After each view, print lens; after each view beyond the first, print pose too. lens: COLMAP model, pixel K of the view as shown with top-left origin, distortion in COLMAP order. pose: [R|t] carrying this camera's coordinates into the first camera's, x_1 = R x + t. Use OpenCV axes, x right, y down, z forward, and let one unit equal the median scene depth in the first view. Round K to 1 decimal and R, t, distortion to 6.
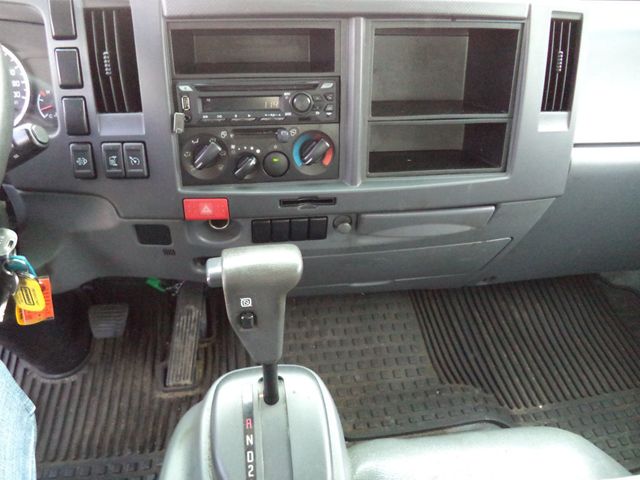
lens RADIAL K [[513.7, 0, 323.0], [0, 513.7, 233.5], [0, 0, 1]] dist [-0.004739, -0.011227]
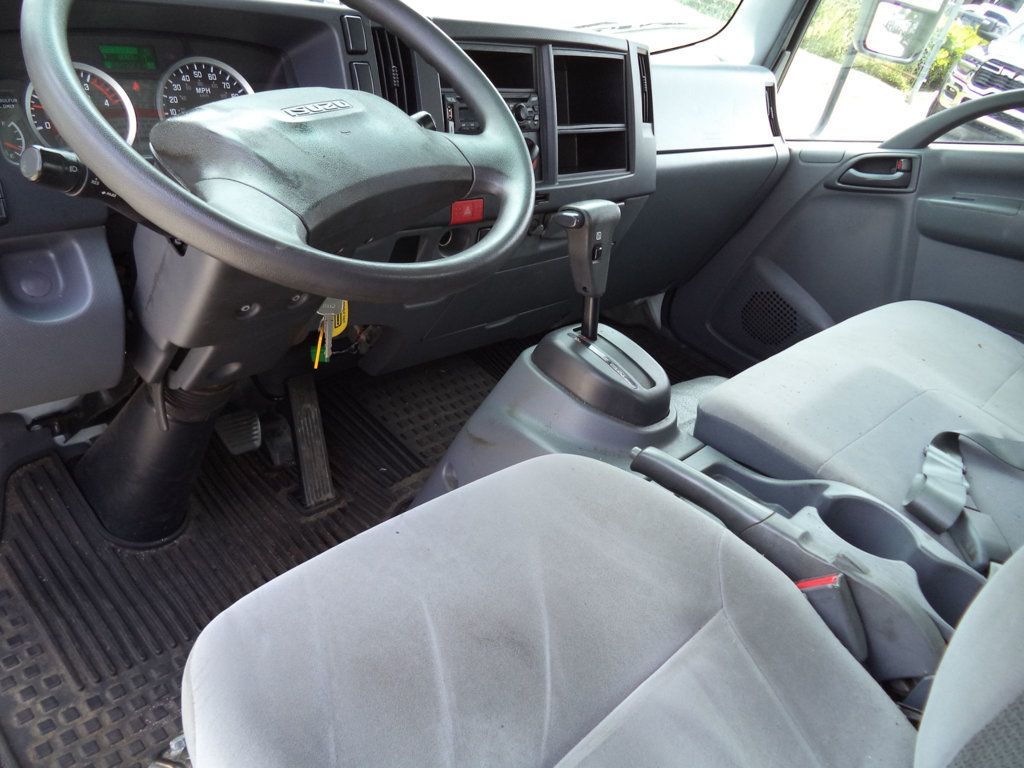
lens RADIAL K [[821.9, 0, 516.8], [0, 821.9, 373.6], [0, 0, 1]] dist [-0.004739, -0.011227]
pose [[0.774388, -0.210171, 0.596784, -1.207931], [0.277965, 0.960328, -0.022487, 0.338640], [-0.568382, 0.183299, 0.802087, -0.385486]]
